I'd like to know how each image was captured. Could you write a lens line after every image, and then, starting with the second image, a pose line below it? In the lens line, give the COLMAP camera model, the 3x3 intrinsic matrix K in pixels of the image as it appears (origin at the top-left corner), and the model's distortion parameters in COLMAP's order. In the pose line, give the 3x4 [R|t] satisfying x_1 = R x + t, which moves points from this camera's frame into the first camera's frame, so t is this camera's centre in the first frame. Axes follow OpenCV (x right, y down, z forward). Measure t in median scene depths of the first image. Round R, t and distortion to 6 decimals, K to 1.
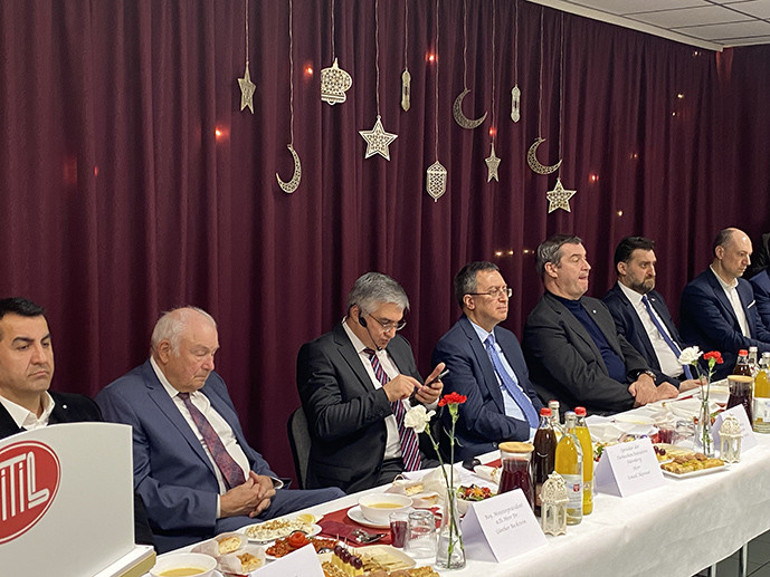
lens RADIAL K [[1057.1, 0, 376.7], [0, 1057.1, 289.2], [0, 0, 1]] dist [0.112985, 0.000000]
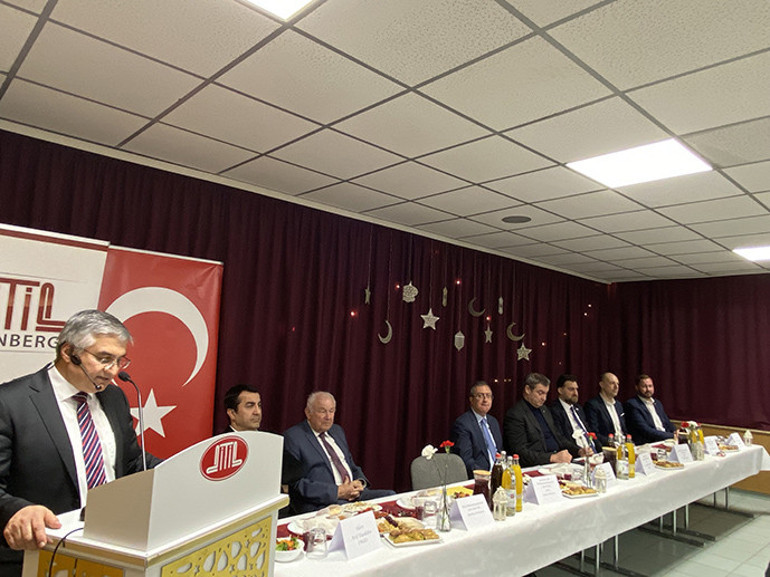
lens RADIAL K [[541.9, 0, 390.4], [0, 541.9, 295.7], [0, 0, 1]] dist [0.064329, -0.043366]
pose [[0.994026, 0.032315, -0.104251, 0.038970], [-0.051198, 0.981611, -0.183900, 0.013296], [0.096391, 0.188139, 0.977401, -0.057756]]
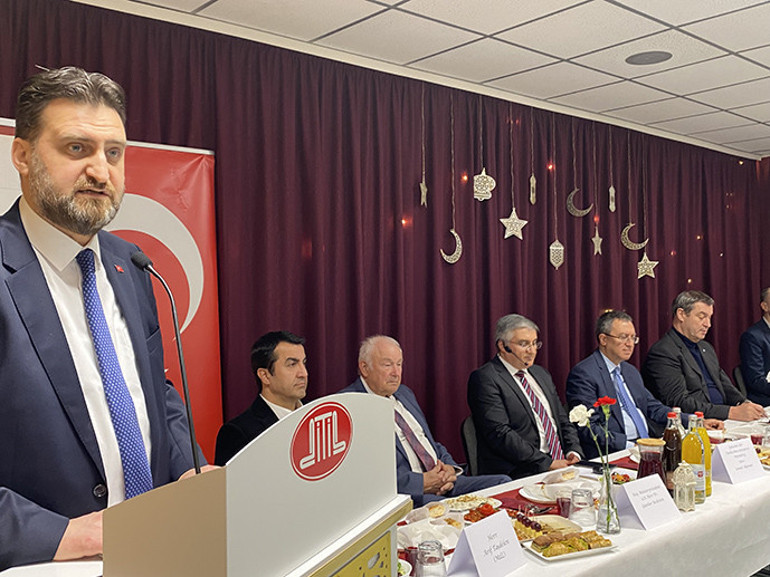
lens RADIAL K [[744.1, 0, 384.3], [0, 744.1, 280.6], [0, 0, 1]] dist [0.015143, 0.000000]
pose [[0.990391, -0.021490, -0.136614, -0.042027], [0.008683, 0.995567, -0.093656, 0.024512], [0.138021, 0.091570, 0.986187, 0.029802]]
